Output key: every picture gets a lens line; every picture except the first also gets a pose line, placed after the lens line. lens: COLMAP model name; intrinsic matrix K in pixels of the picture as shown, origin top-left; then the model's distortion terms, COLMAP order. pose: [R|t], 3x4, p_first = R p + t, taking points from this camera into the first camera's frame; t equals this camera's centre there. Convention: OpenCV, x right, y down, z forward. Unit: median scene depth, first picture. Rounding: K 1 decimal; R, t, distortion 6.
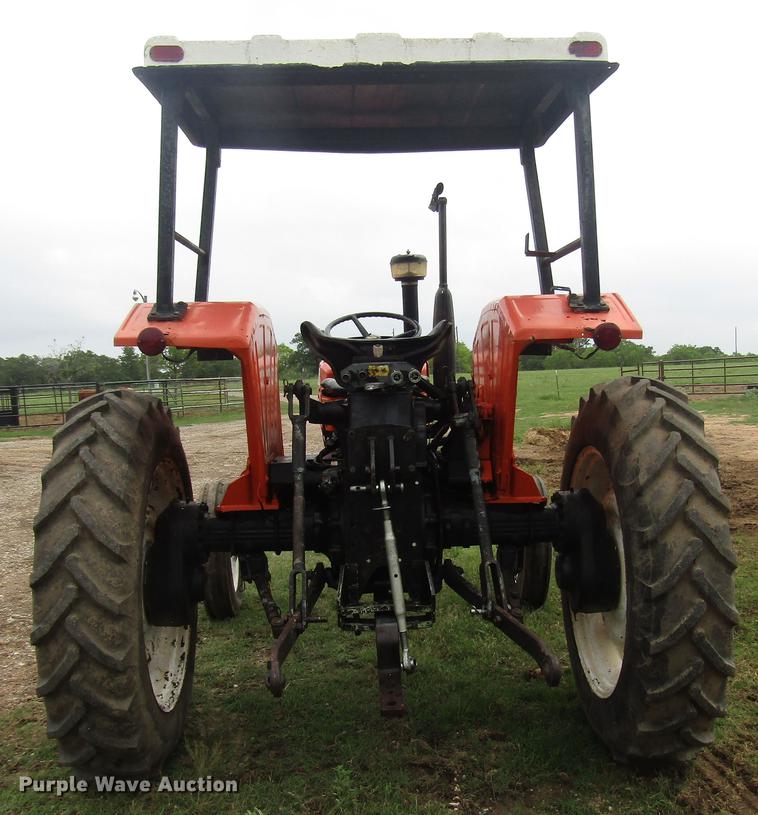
lens RADIAL K [[960.3, 0, 395.1], [0, 960.3, 476.6], [0, 0, 1]] dist [-0.023072, 0.000000]
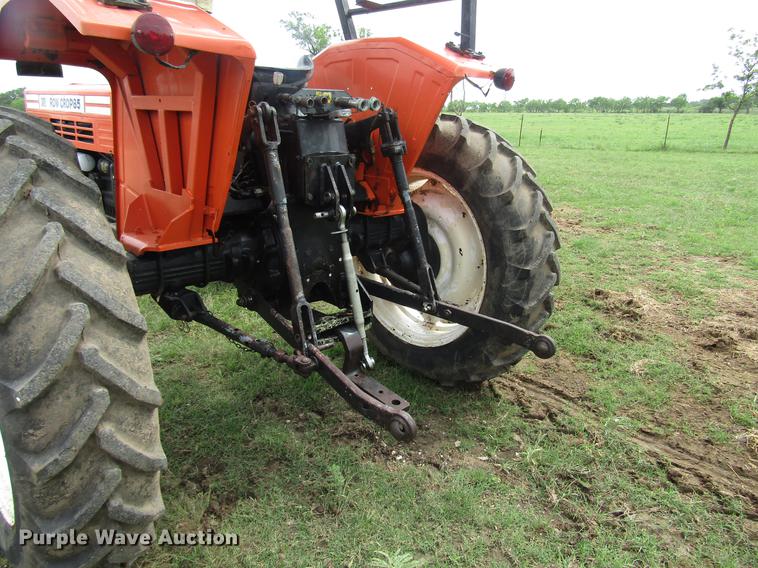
lens RADIAL K [[540.2, 0, 374.8], [0, 540.2, 284.7], [0, 0, 1]] dist [-0.013100, 0.007273]
pose [[0.744588, -0.165348, 0.646721, -0.386694], [0.039455, 0.978043, 0.204633, -0.031290], [-0.666357, -0.126851, 0.734763, 0.522203]]
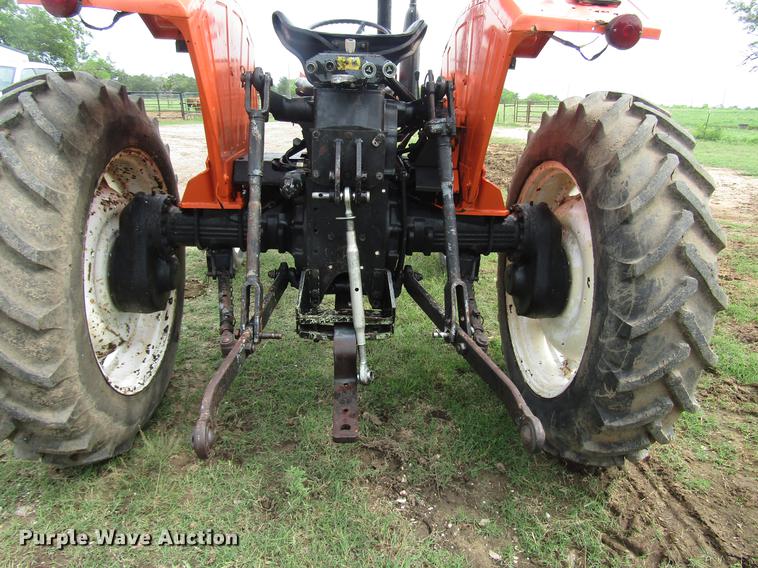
lens RADIAL K [[540.2, 0, 378.0], [0, 540.2, 283.9], [0, 0, 1]] dist [-0.013100, 0.007273]
pose [[0.997995, 0.050546, 0.038097, 0.001157], [-0.057680, 0.974116, 0.218565, -0.021615], [-0.026063, -0.220324, 0.975079, 0.469551]]
